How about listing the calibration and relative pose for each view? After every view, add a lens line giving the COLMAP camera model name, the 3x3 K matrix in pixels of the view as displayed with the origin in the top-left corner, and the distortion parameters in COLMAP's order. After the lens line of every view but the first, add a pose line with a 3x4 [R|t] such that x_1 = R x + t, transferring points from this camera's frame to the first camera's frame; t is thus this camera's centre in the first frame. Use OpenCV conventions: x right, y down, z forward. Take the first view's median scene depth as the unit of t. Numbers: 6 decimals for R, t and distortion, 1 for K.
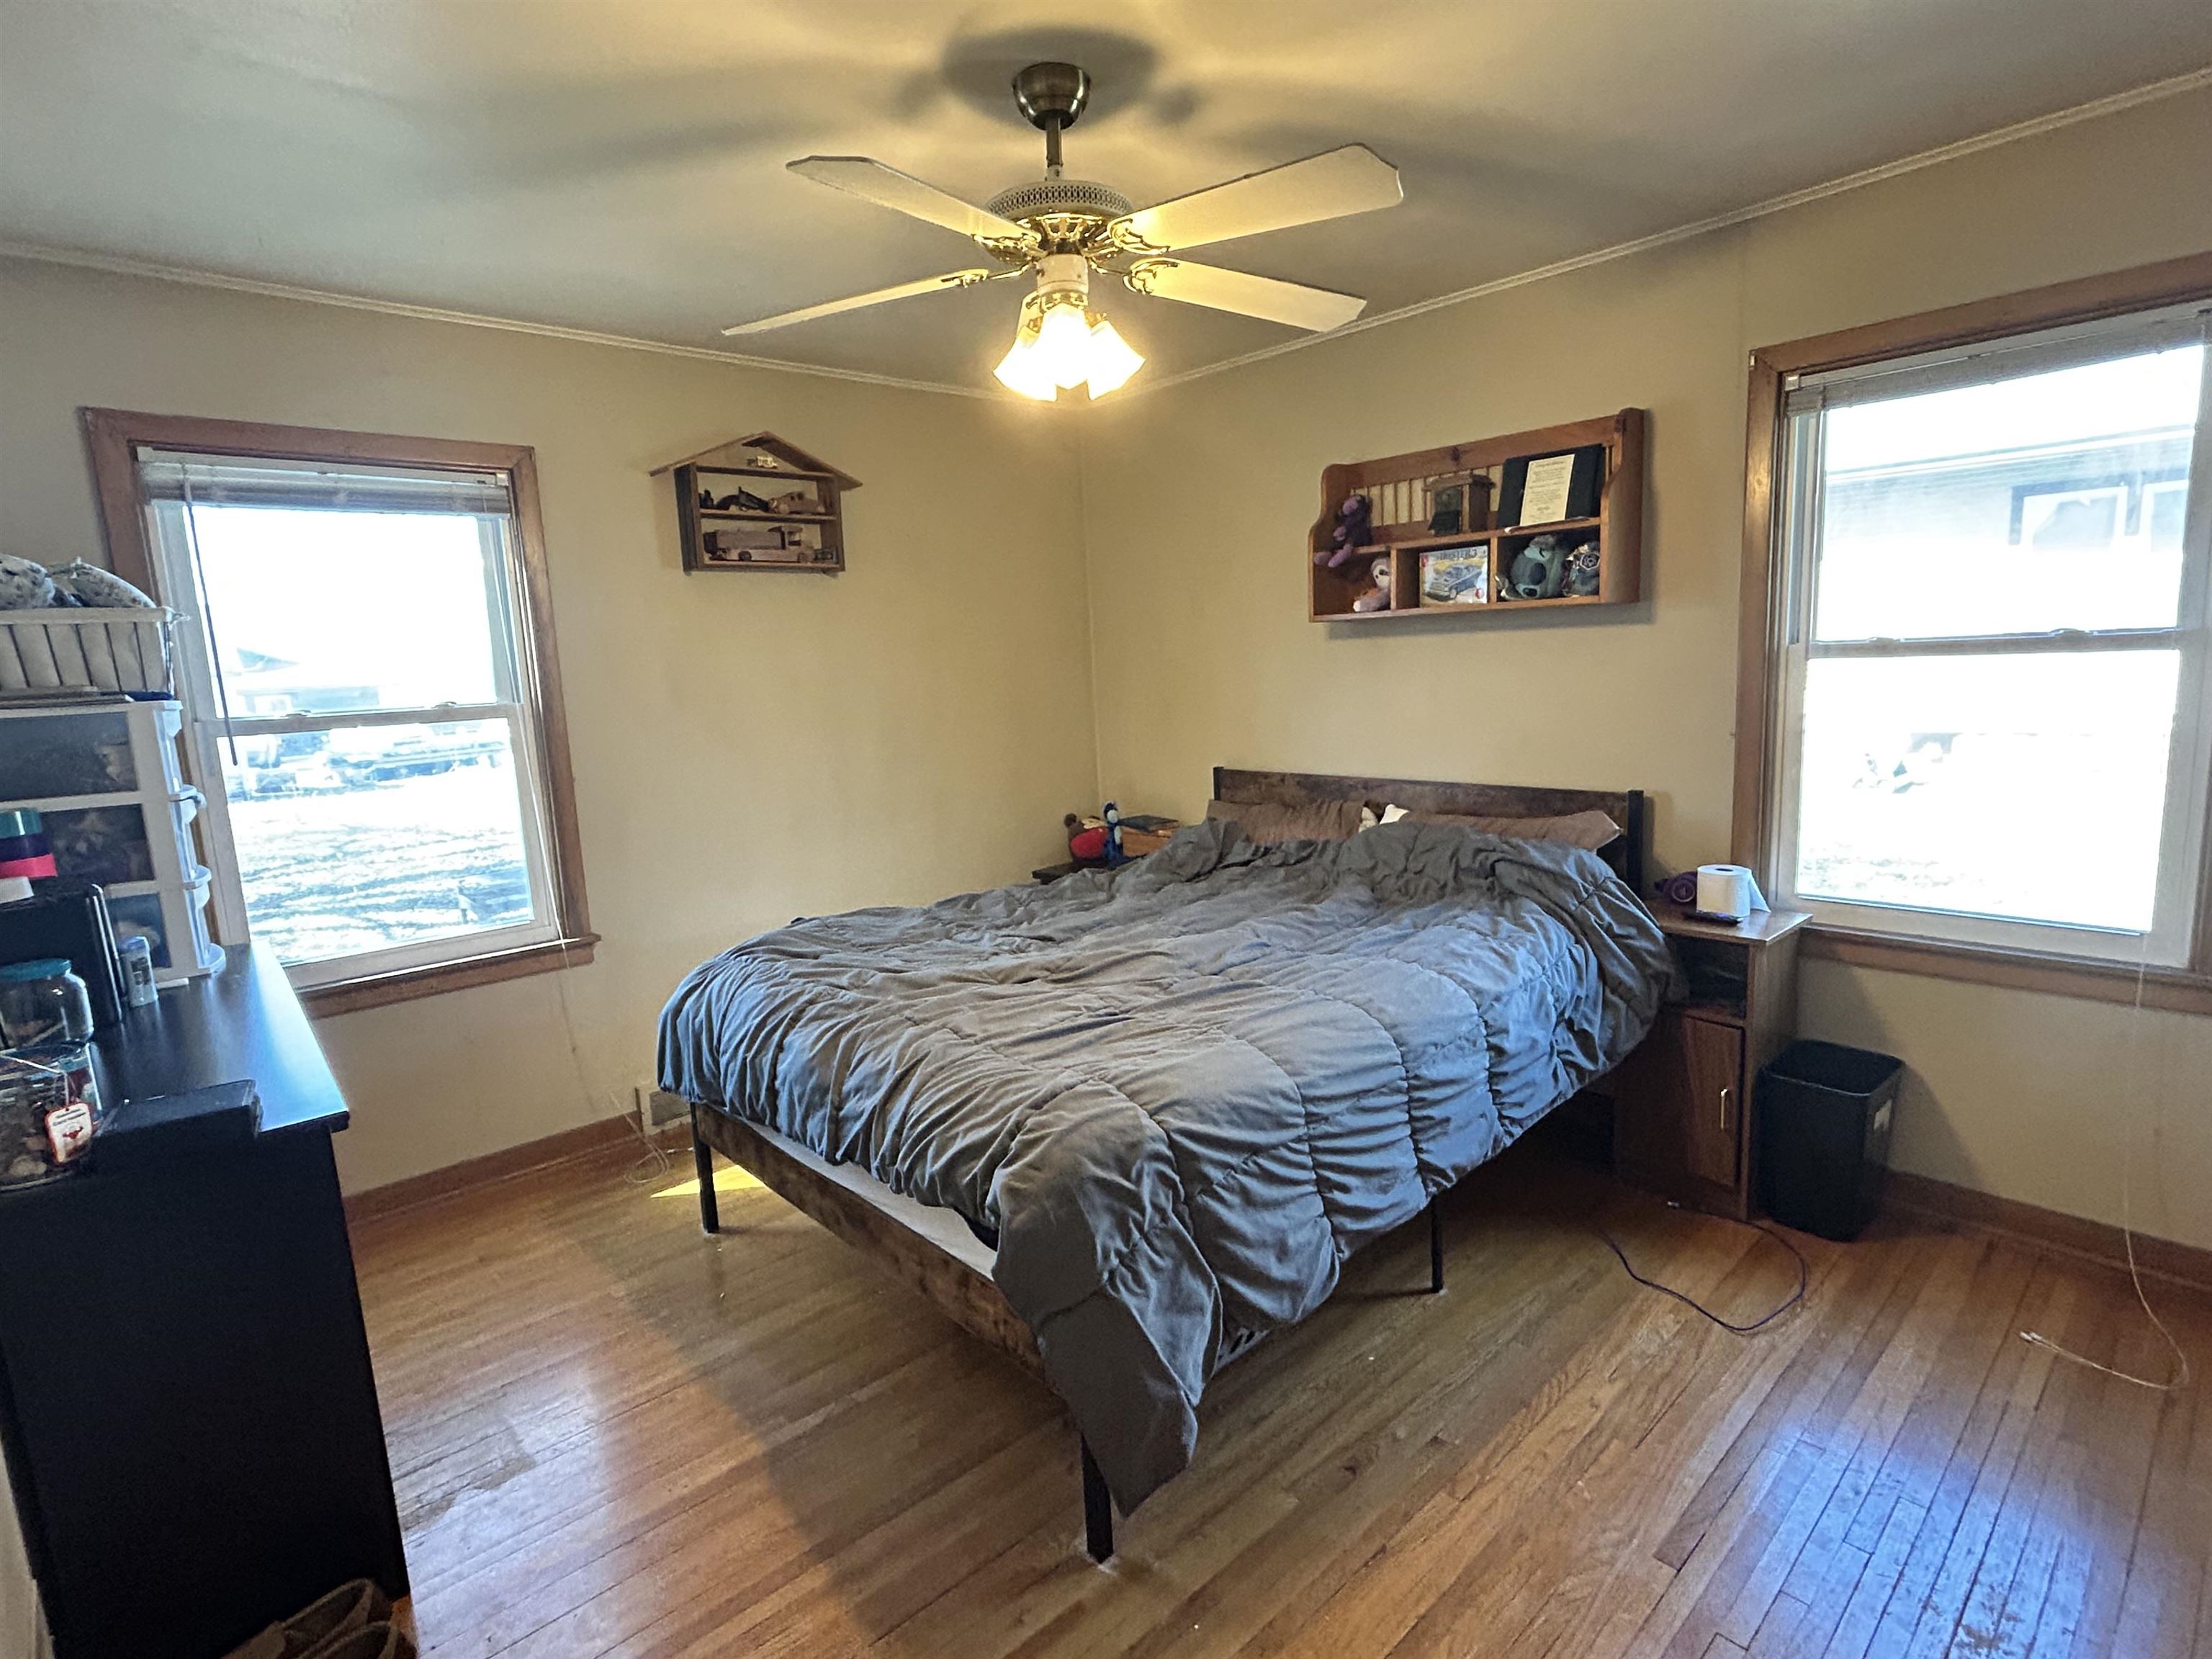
lens RADIAL K [[1111.4, 0, 1099.4], [0, 1111.4, 831.9], [0, 0, 1]] dist [0.002288, 0.000224]
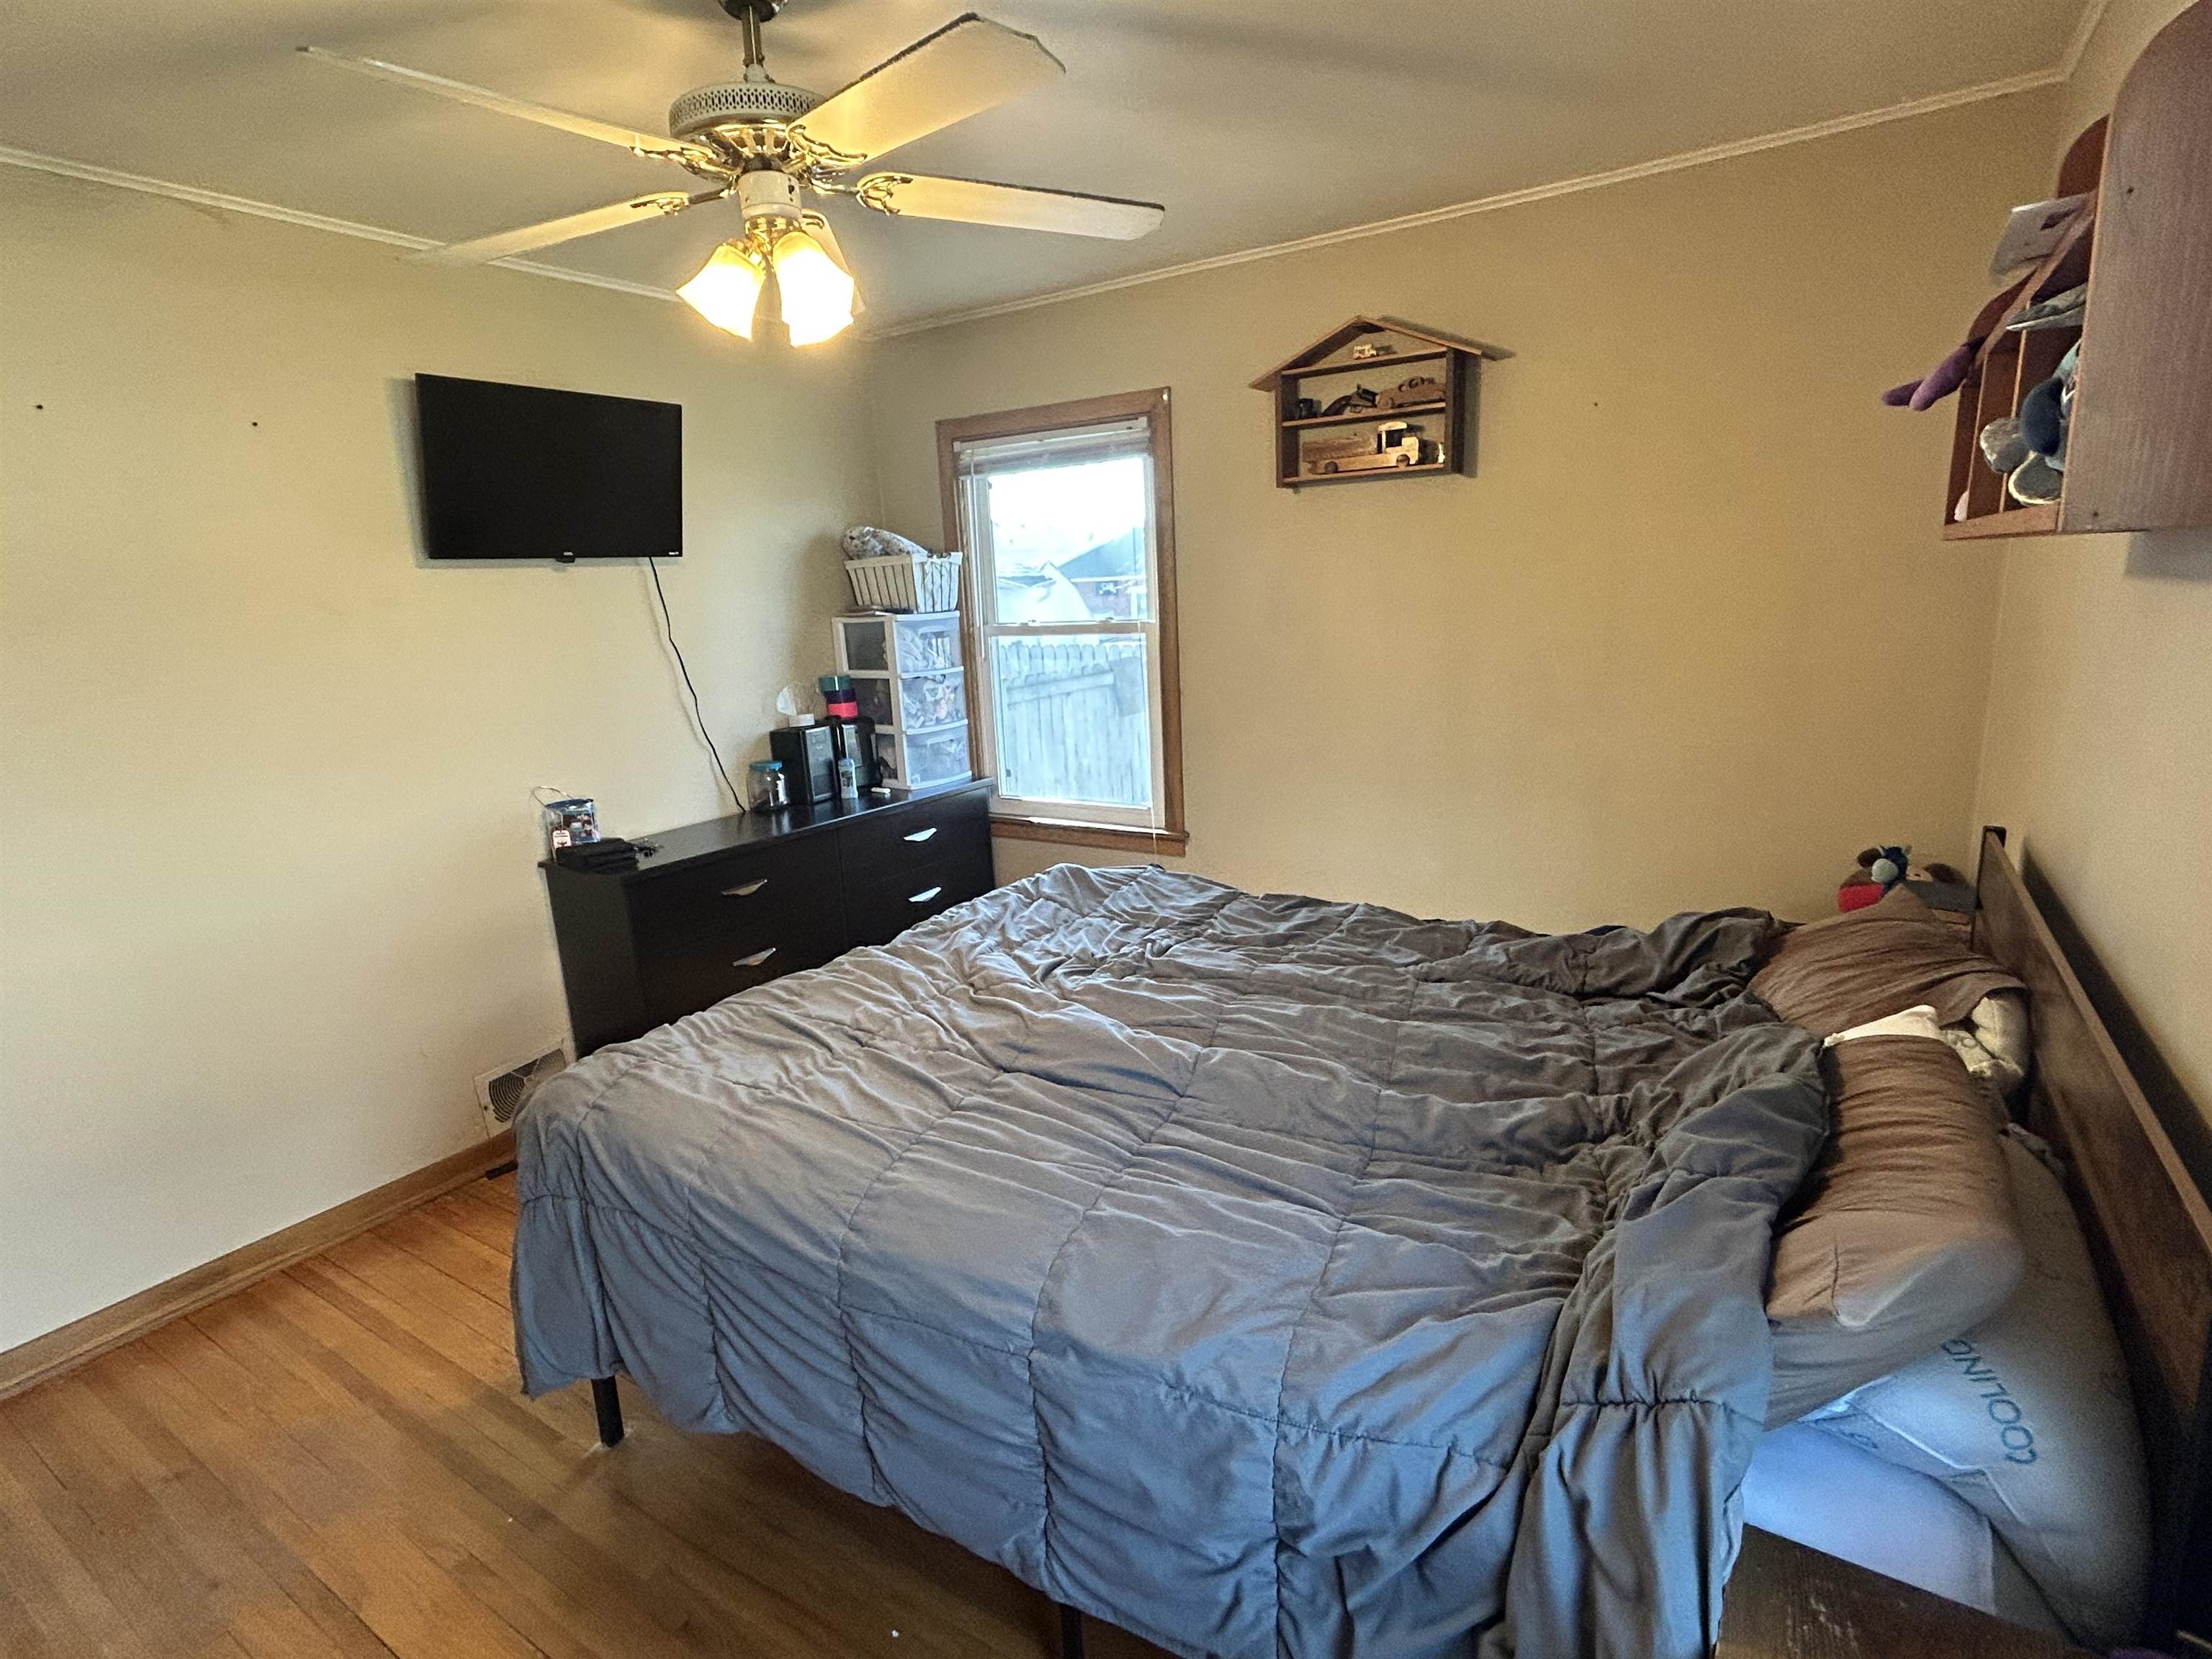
lens RADIAL K [[1111.4, 0, 1099.4], [0, 1111.4, 831.9], [0, 0, 1]] dist [0.002288, 0.000224]
pose [[0.261607, 0.244870, -0.933595, 0.580215], [-0.118367, 0.968120, 0.220757, -0.149041], [0.957889, 0.052755, 0.282252, 0.622963]]
